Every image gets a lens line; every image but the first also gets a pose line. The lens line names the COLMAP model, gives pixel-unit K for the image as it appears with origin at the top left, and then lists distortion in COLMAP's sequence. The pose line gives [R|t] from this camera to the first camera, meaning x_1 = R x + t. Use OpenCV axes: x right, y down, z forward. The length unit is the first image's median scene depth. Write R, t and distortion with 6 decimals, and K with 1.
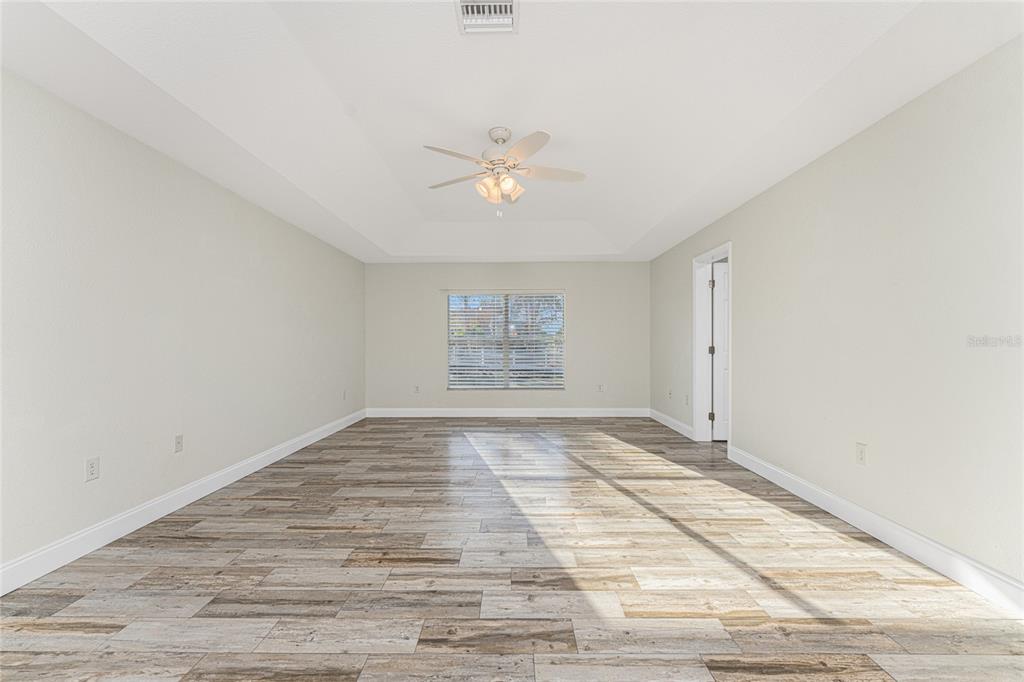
lens RADIAL K [[411.3, 0, 513.2], [0, 411.3, 342.6], [0, 0, 1]] dist [-0.000621, -0.000103]
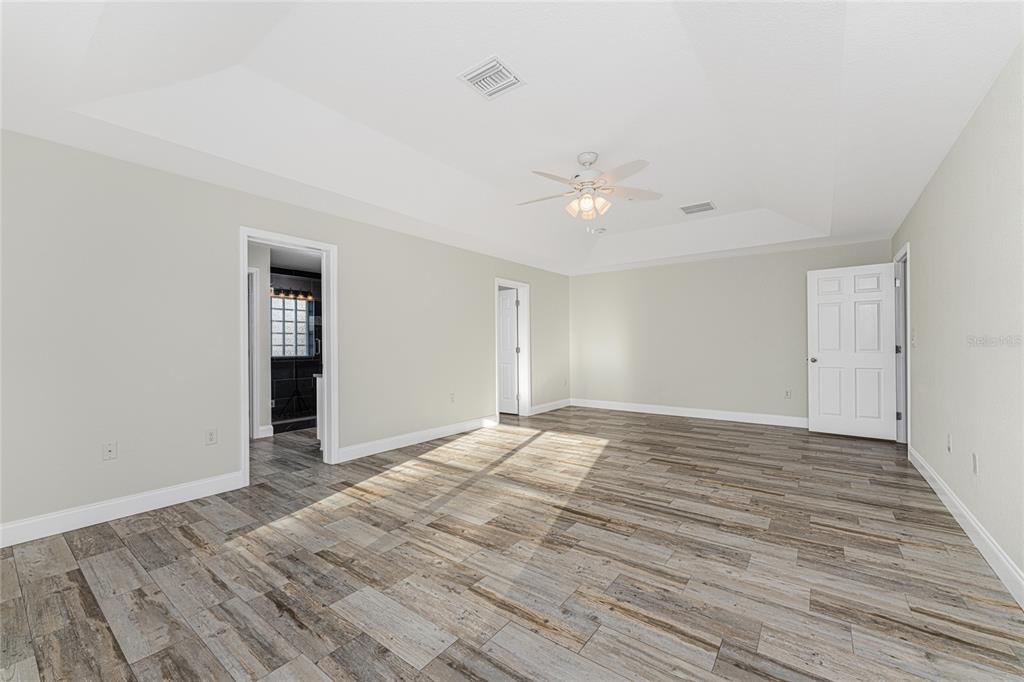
lens RADIAL K [[411.3, 0, 513.2], [0, 411.3, 342.6], [0, 0, 1]] dist [-0.000621, -0.000103]
pose [[-0.797877, 0.014159, 0.602654, -0.529954], [0.008045, 0.999885, -0.012841, 0.012577], [-0.602767, -0.005397, -0.797899, 1.988484]]
